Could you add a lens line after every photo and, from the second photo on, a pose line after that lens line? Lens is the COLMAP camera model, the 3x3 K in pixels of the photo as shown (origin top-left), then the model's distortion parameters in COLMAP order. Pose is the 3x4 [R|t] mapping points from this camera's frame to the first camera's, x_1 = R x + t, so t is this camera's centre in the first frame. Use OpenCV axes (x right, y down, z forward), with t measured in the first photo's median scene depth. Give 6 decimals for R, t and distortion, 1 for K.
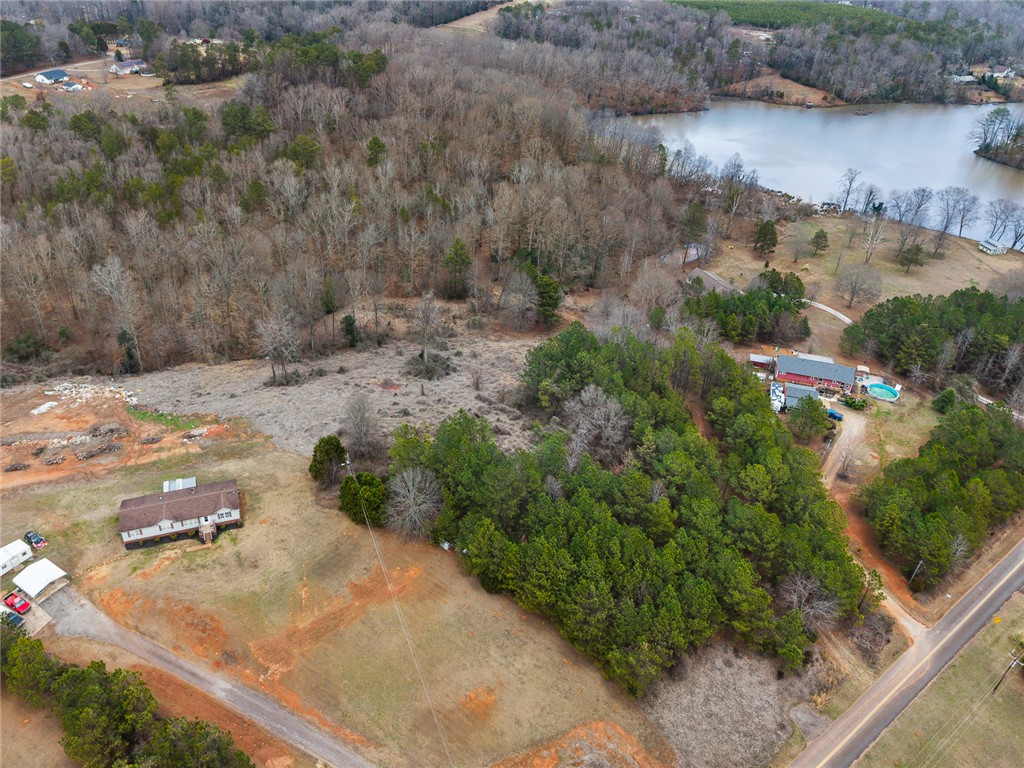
lens RADIAL K [[788.3, 0, 439.9], [0, 788.3, 339.2], [0, 0, 1]] dist [0.002516, -0.001518]
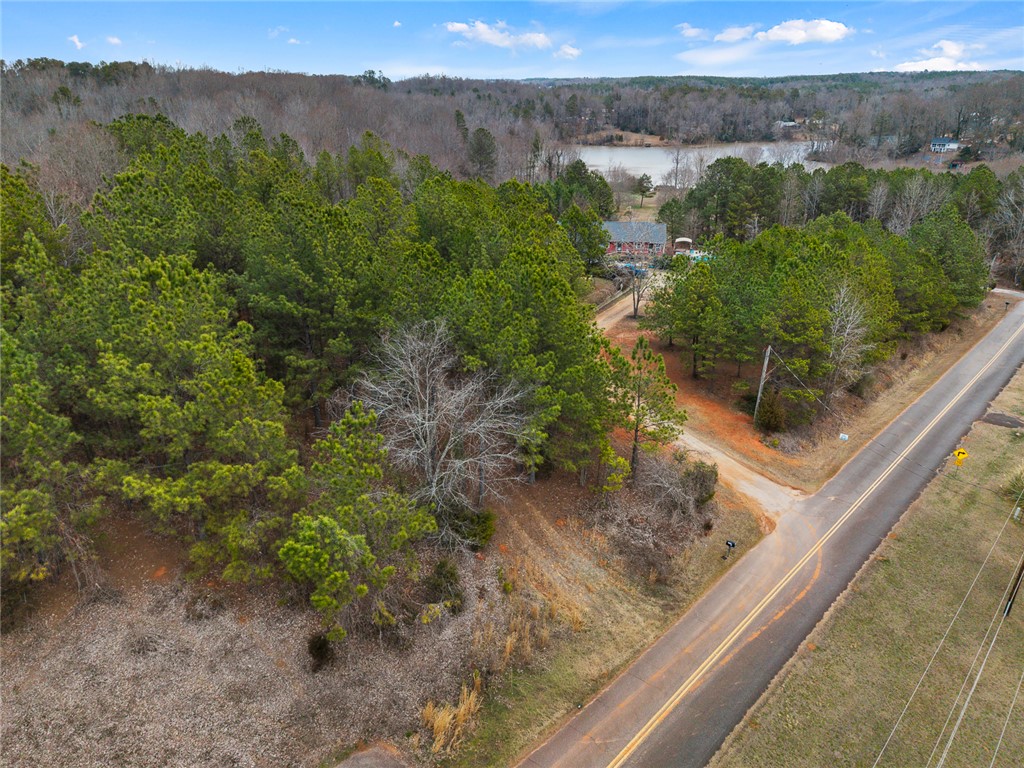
lens RADIAL K [[710.9, 0, 508.1], [0, 710.9, 383.1], [0, 0, 1]] dist [0.007398, -0.007614]
pose [[0.982312, -0.092157, 0.163002, 0.248715], [0.114126, 0.984792, -0.130994, 0.200734], [-0.148451, 0.147279, 0.977891, 0.395563]]
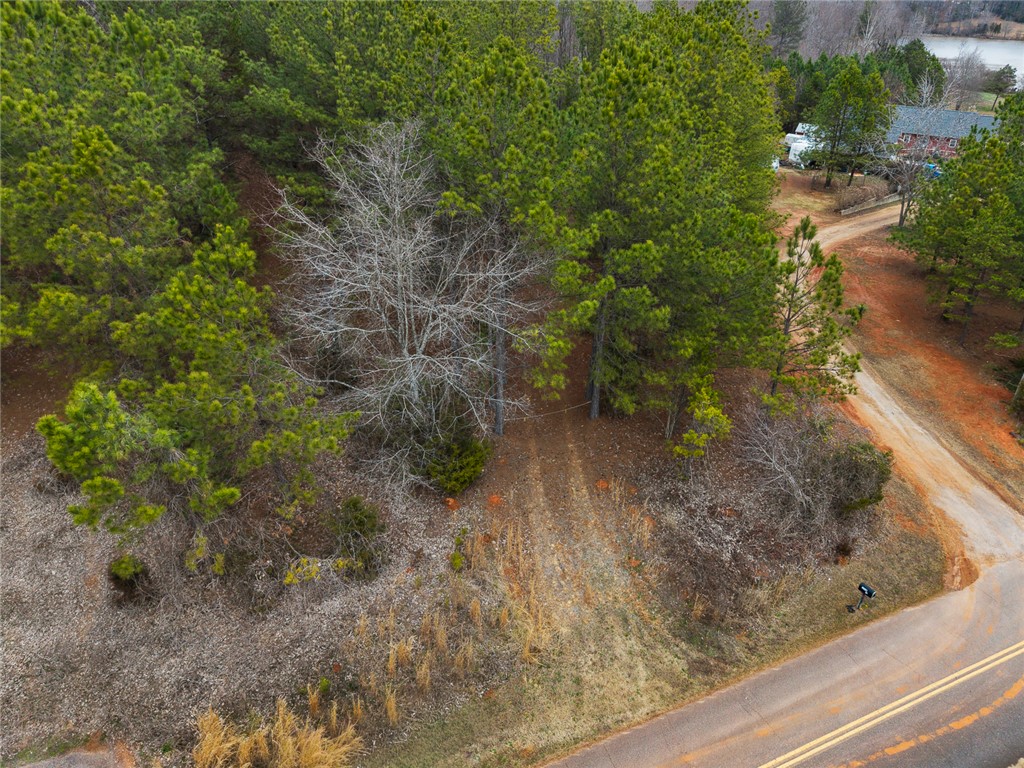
lens RADIAL K [[726.4, 0, 540.7], [0, 726.4, 394.2], [0, 0, 1]] dist [0.000116, 0.001069]
pose [[0.981547, 0.095917, -0.165428, 0.295819], [-0.096917, 0.995290, 0.002031, 0.199346], [0.164843, 0.014039, 0.986220, 0.453557]]
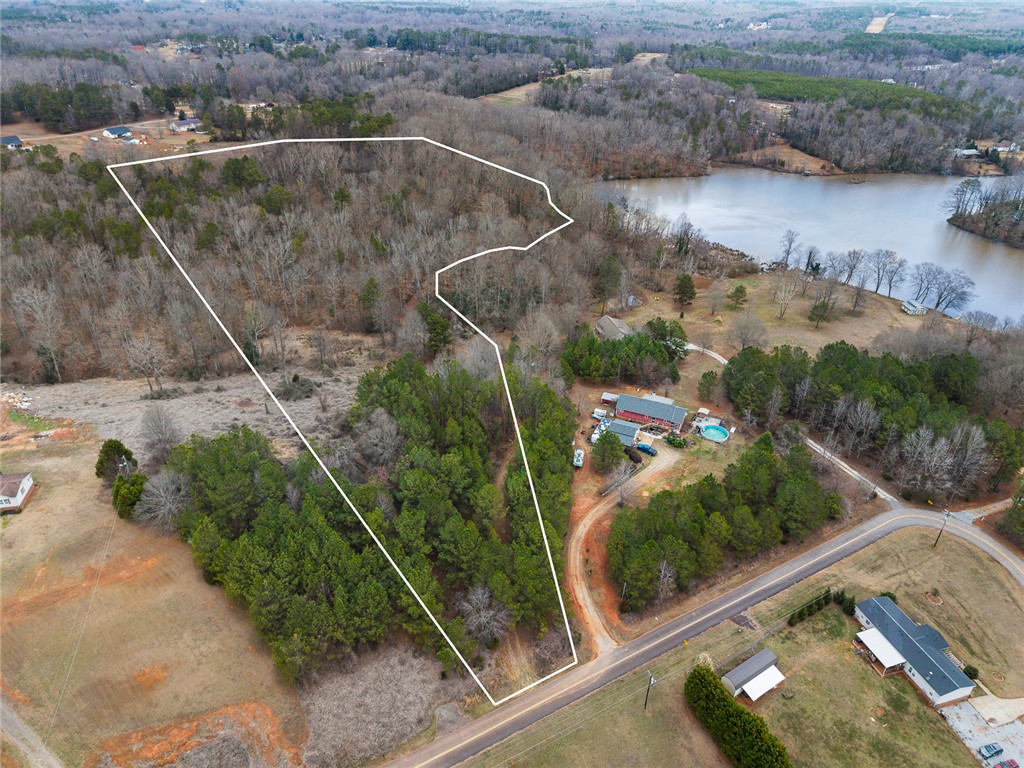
lens RADIAL K [[710.9, 0, 508.1], [0, 710.9, 383.1], [0, 0, 1]] dist [0.007398, -0.007614]
pose [[0.996083, 0.045707, -0.075693, 0.309045], [-0.045693, 0.998954, 0.001915, 0.008815], [0.075702, 0.001552, 0.997129, 0.014047]]
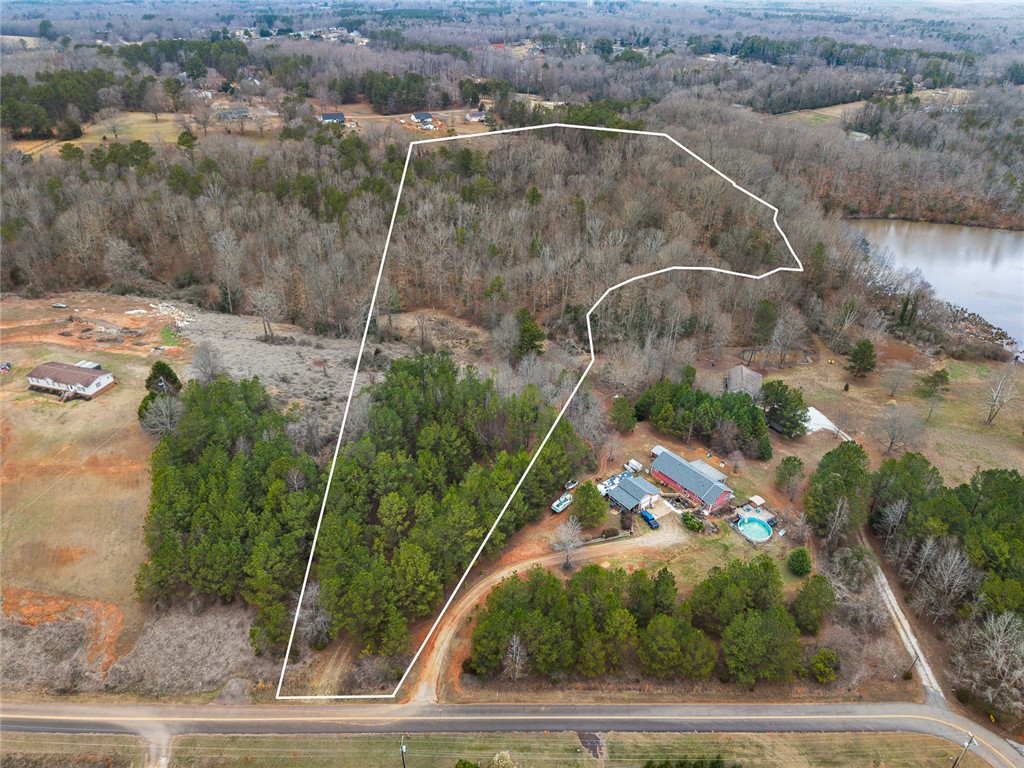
lens RADIAL K [[710.9, 0, 508.1], [0, 710.9, 383.1], [0, 0, 1]] dist [0.007398, -0.007614]
pose [[0.824591, 0.277588, -0.492946, 0.597704], [-0.280685, 0.957278, 0.069537, -0.058426], [0.491189, 0.081023, 0.867277, 0.144223]]
